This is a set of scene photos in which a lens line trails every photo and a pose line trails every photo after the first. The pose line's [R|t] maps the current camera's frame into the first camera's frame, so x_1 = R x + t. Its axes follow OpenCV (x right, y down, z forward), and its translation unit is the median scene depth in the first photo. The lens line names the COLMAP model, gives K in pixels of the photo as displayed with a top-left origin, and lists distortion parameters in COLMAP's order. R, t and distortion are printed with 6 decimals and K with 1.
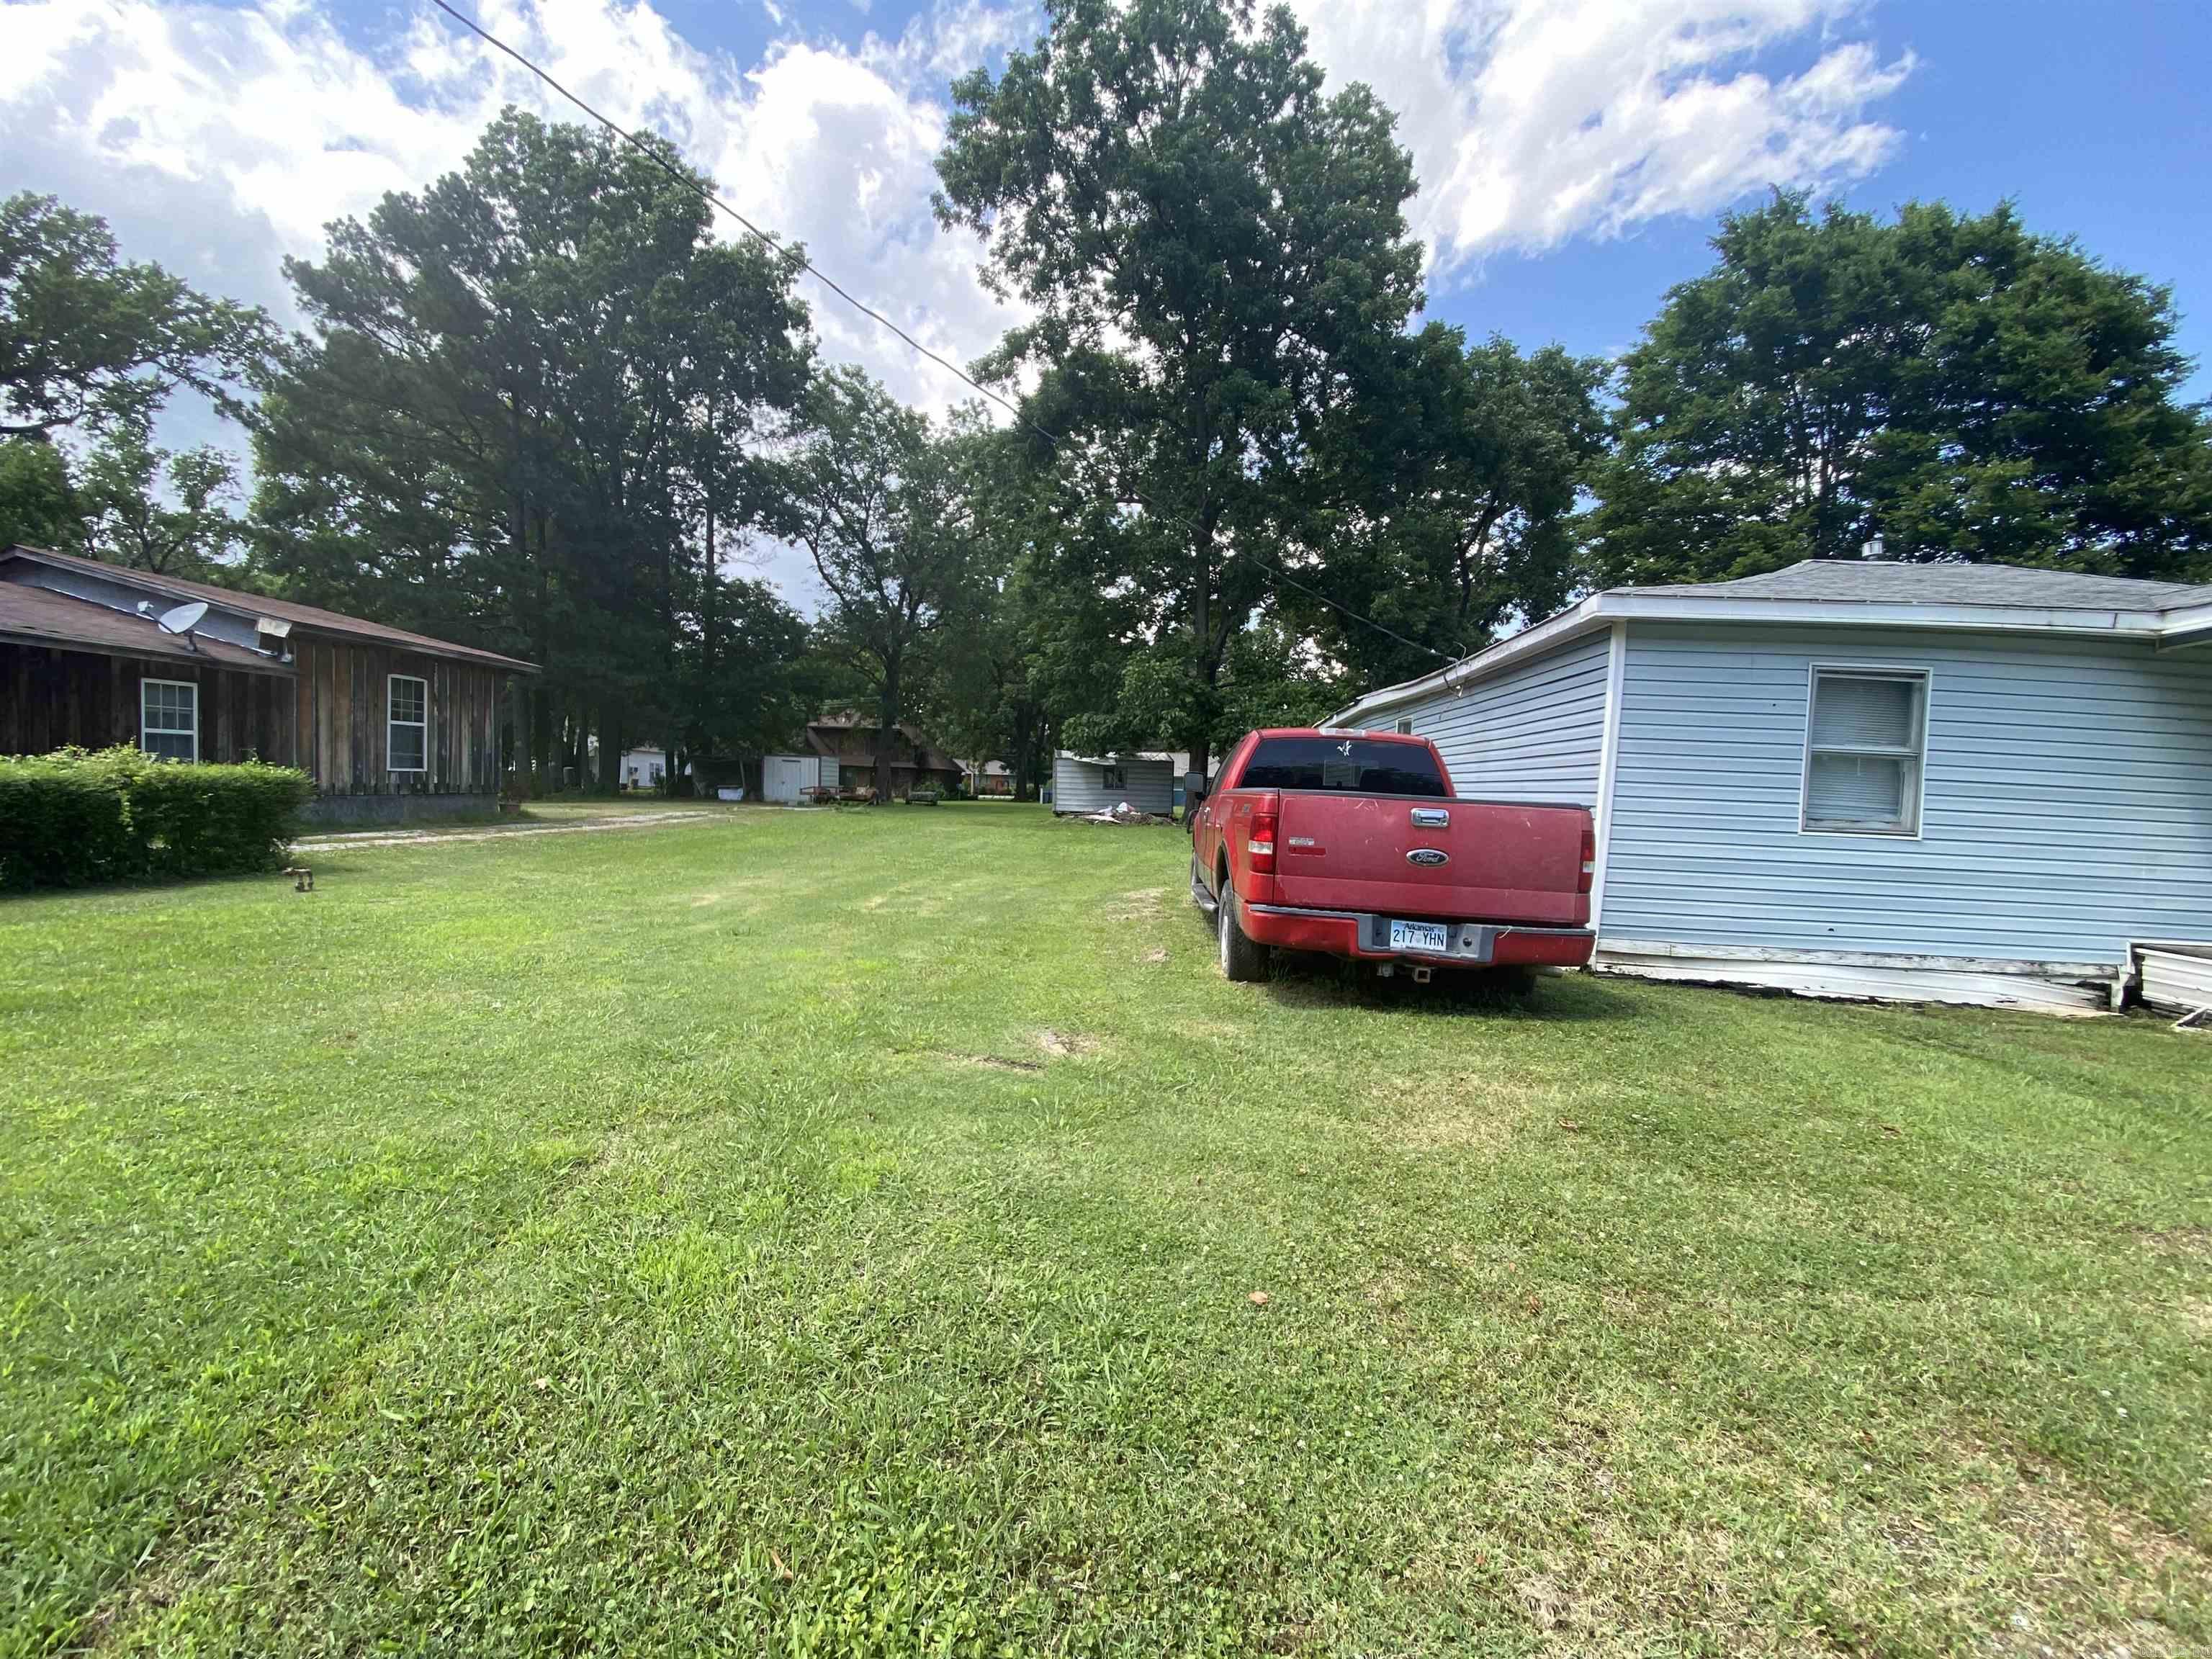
lens RADIAL K [[896.9, 0, 1152.9], [0, 896.9, 831.3], [0, 0, 1]] dist [0.082042, -0.049022]
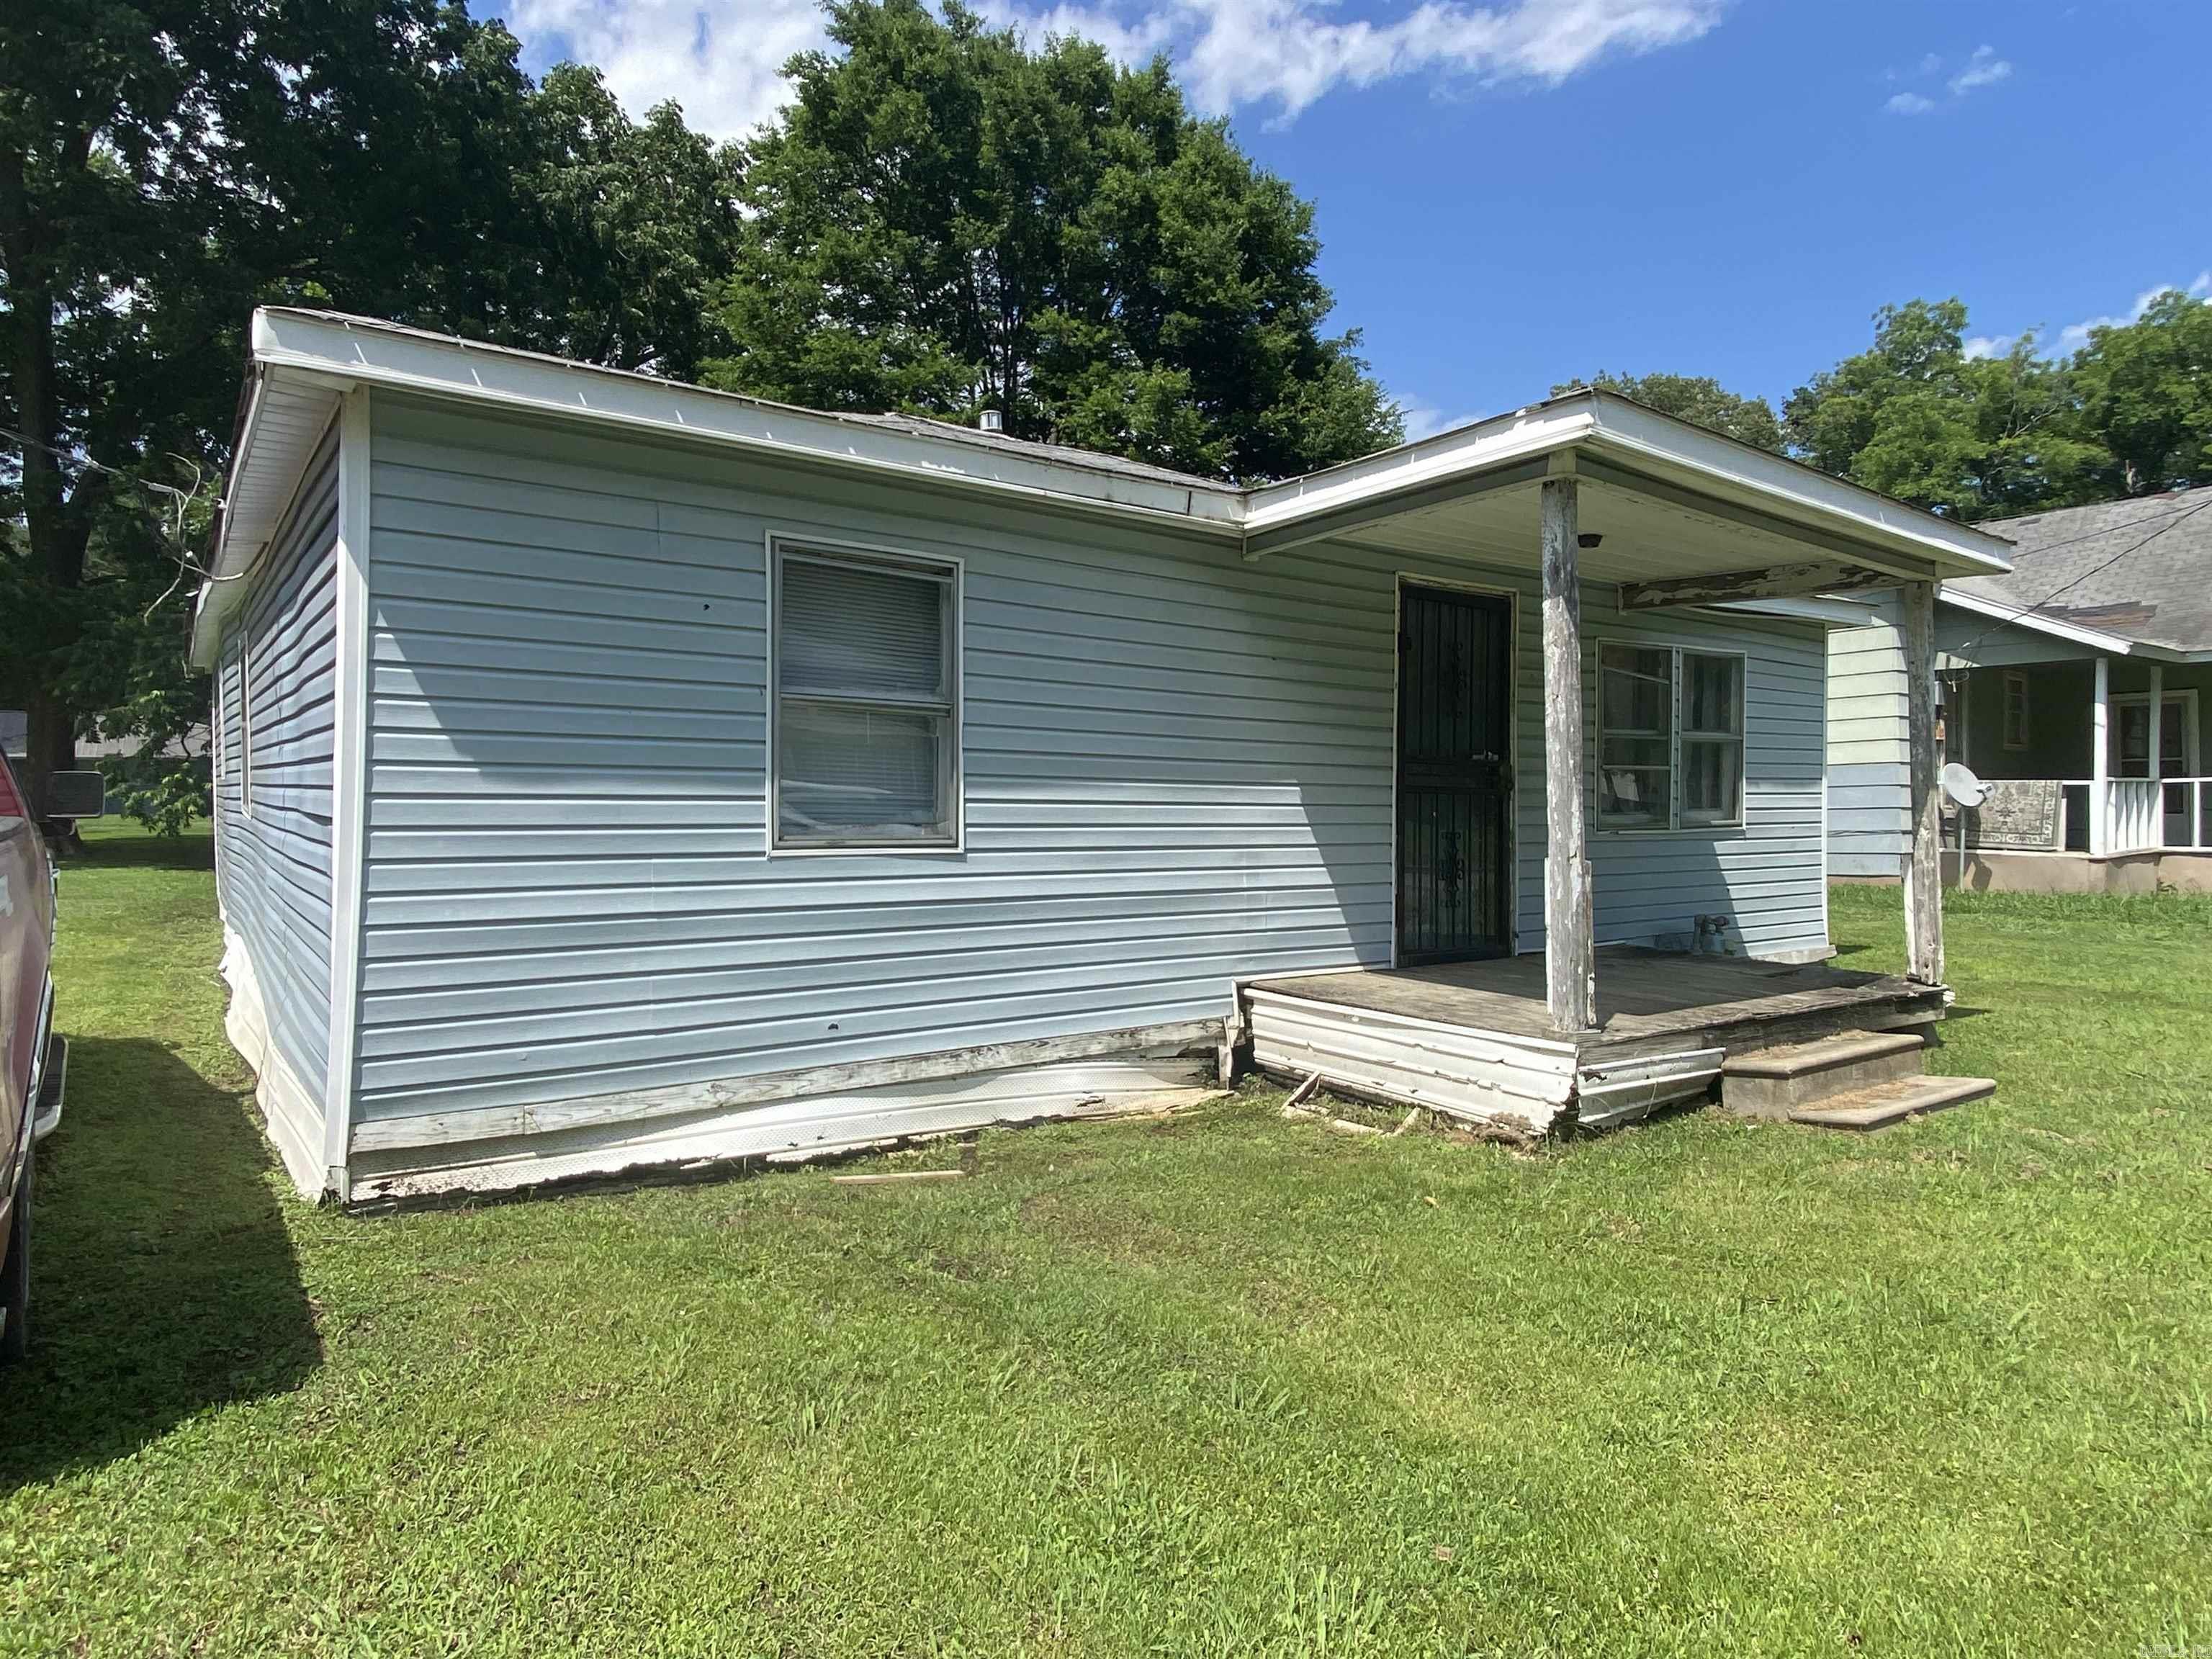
lens RADIAL K [[1288.8, 0, 1135.7], [0, 1288.8, 822.6], [0, 0, 1]] dist [0.062714, -0.100887]
pose [[0.780704, -0.047203, 0.623115, 0.403656], [0.049622, 0.998677, 0.013481, -0.015061], [-0.622927, 0.020395, 0.782014, 0.291137]]
